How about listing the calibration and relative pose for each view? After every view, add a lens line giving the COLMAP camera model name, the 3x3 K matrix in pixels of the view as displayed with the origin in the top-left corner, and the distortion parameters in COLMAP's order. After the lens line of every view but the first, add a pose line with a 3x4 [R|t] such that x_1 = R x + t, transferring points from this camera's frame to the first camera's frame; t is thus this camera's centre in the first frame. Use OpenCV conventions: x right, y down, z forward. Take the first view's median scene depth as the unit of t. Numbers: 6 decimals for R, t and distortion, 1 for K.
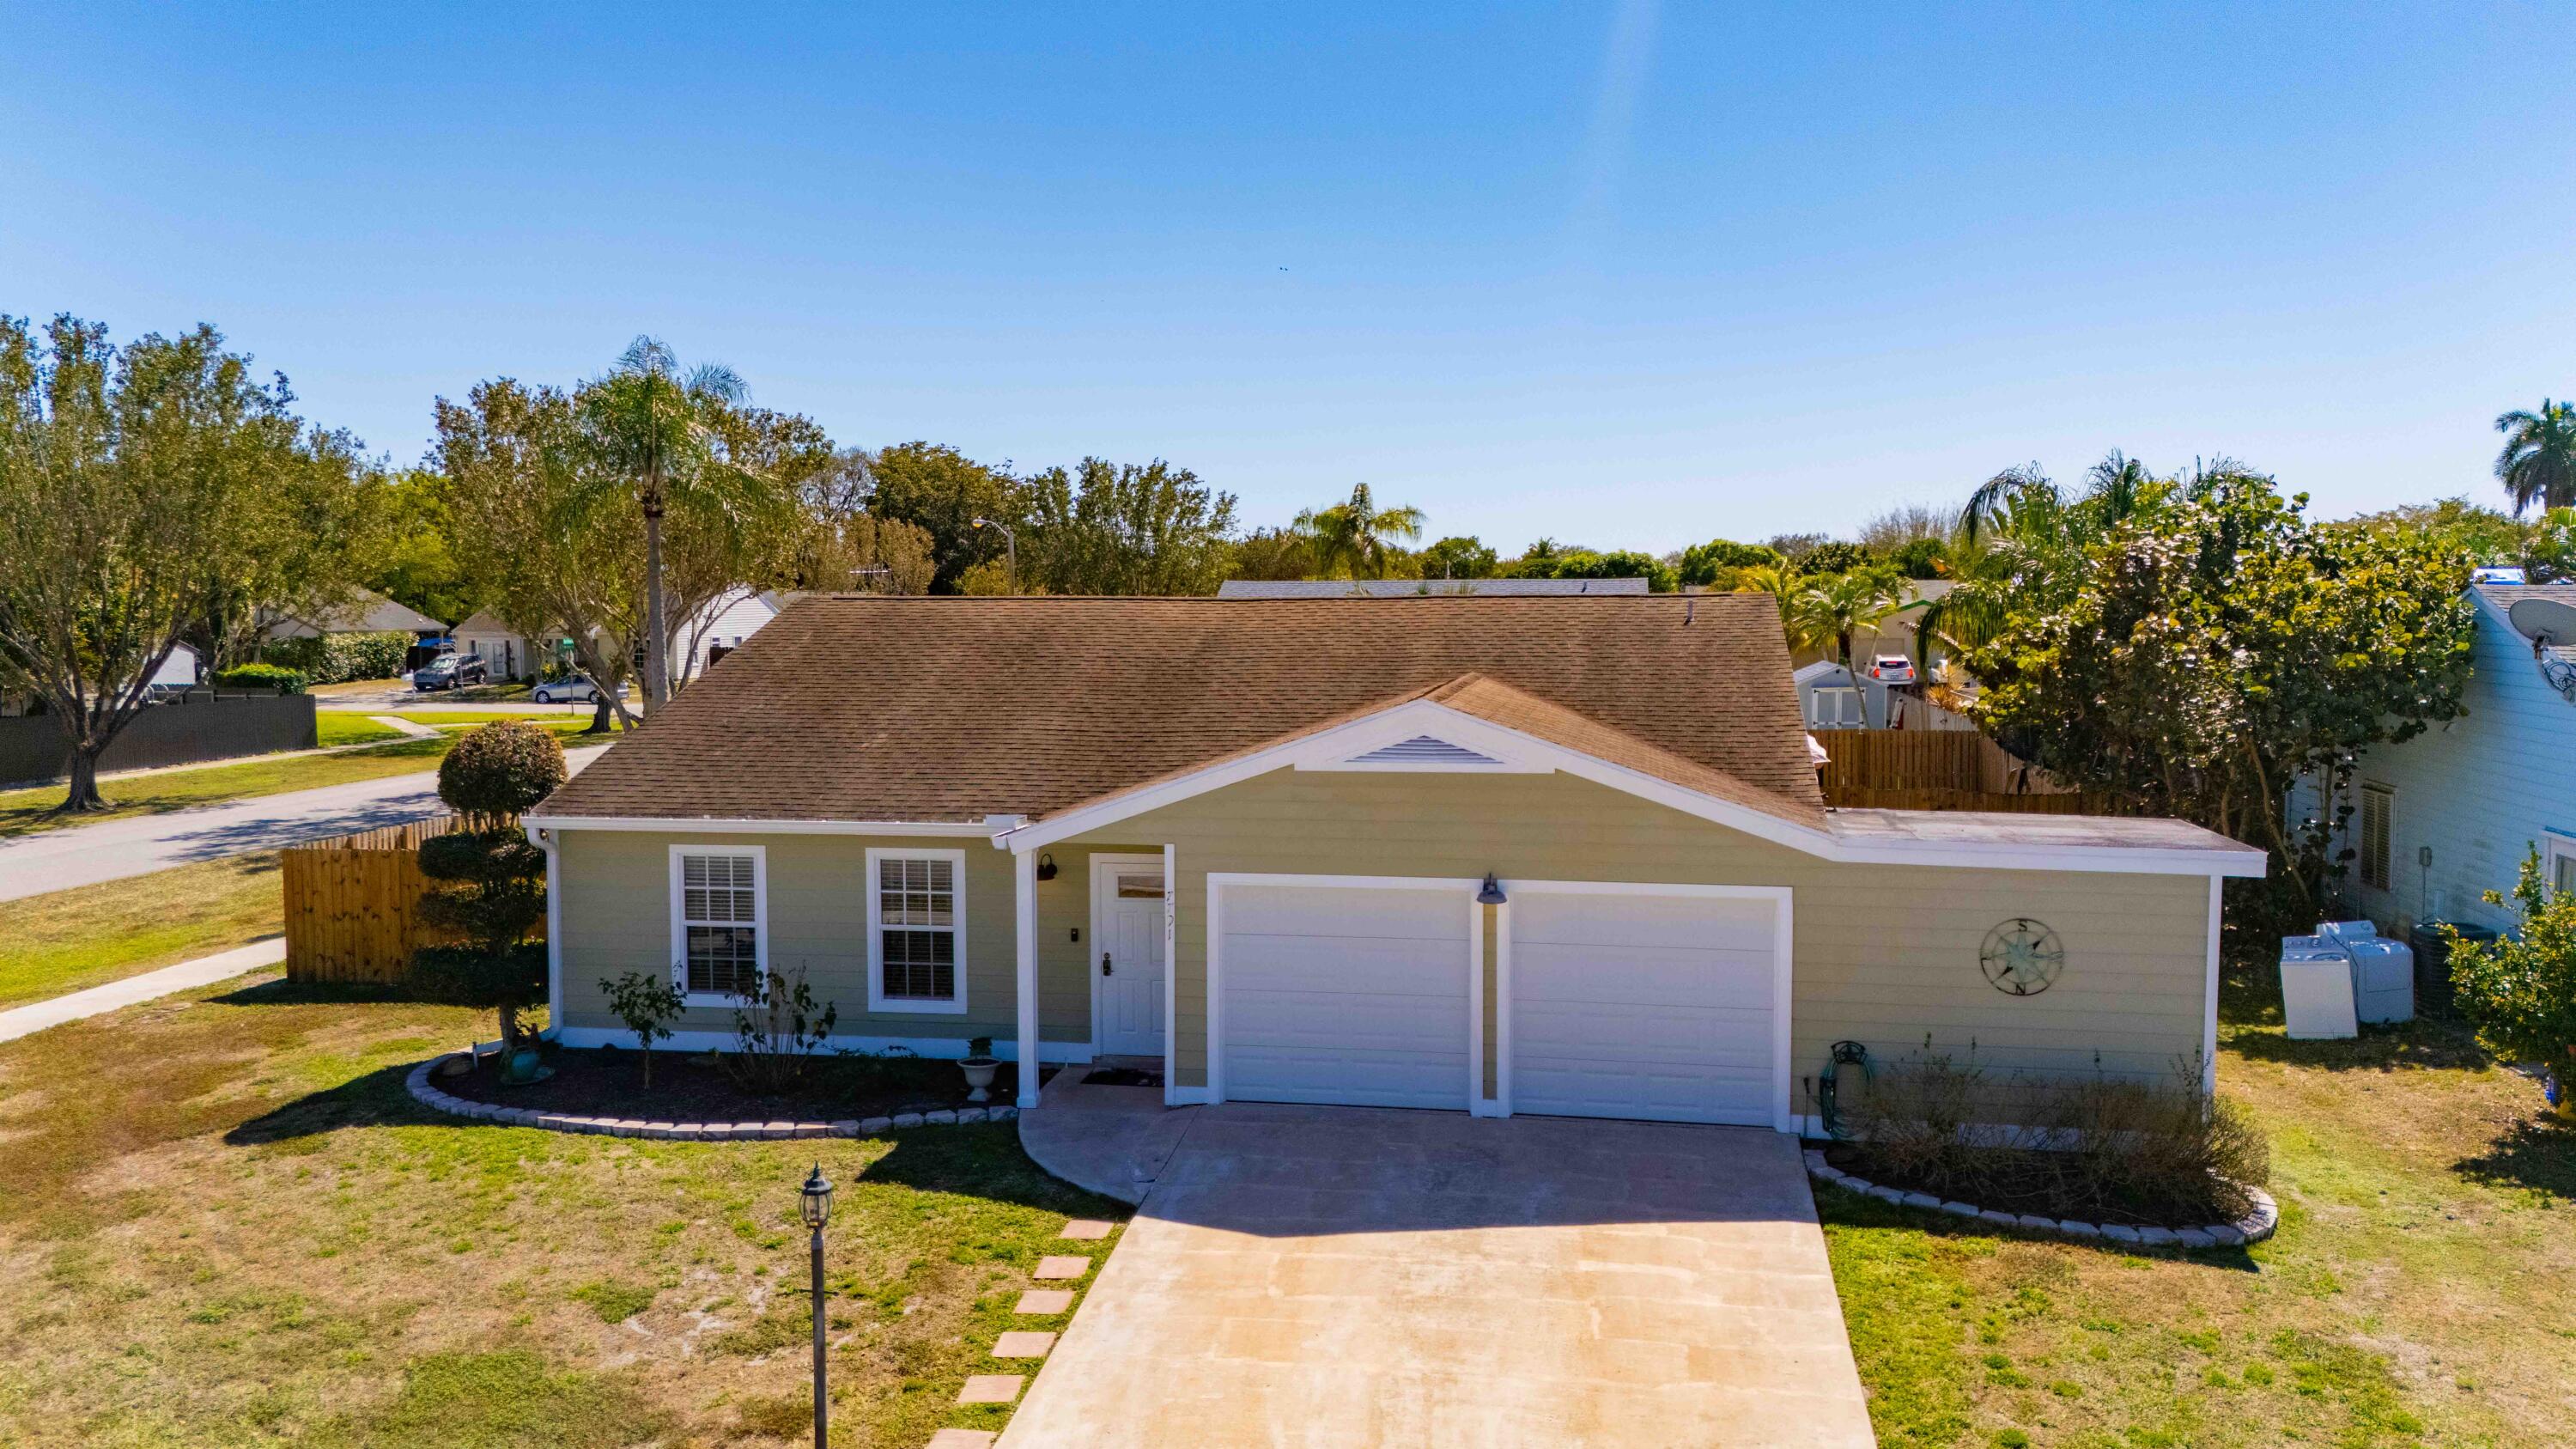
lens RADIAL K [[1902.4, 0, 1297.9], [0, 1902.4, 707.0], [0, 0, 1]] dist [0.069052, -0.052114]
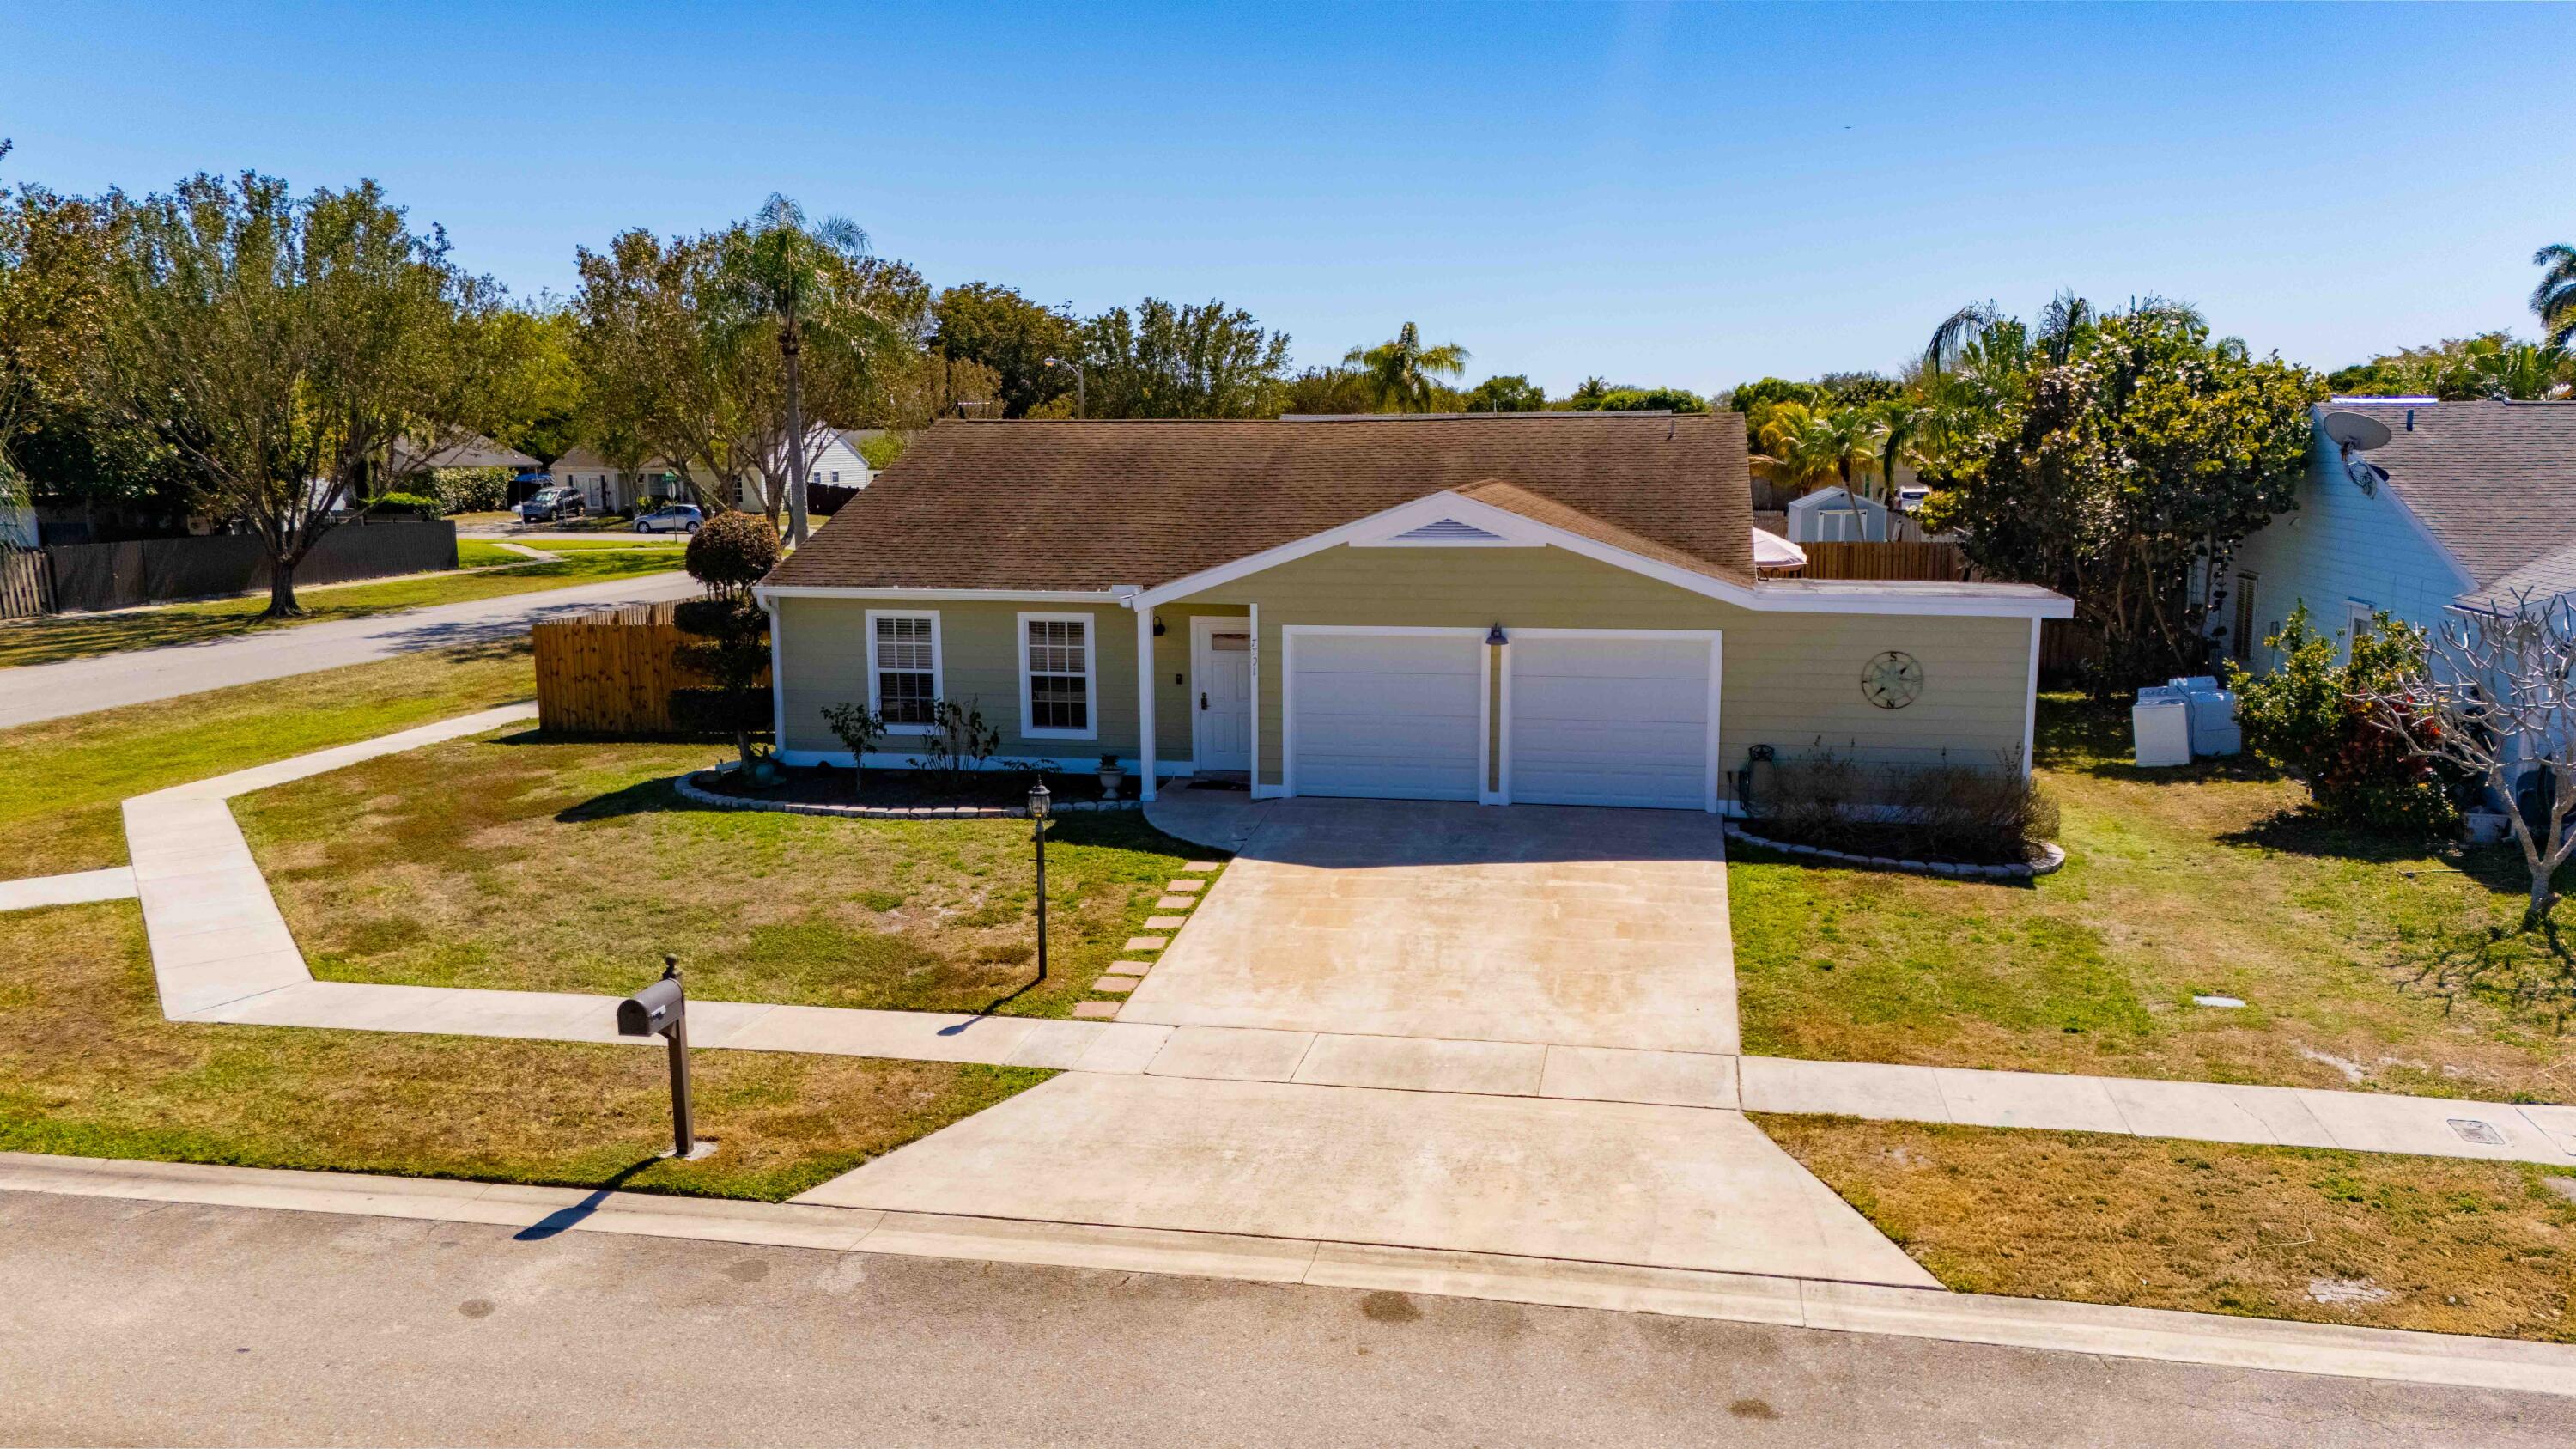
lens RADIAL K [[1902.4, 0, 1284.9], [0, 1902.4, 716.2], [0, 0, 1]] dist [0.069052, -0.052114]
pose [[0.999471, 0.003655, -0.032311, -0.002626], [-0.000854, 0.996269, 0.086293, 0.029883], [0.032505, -0.086220, 0.995746, -0.258932]]
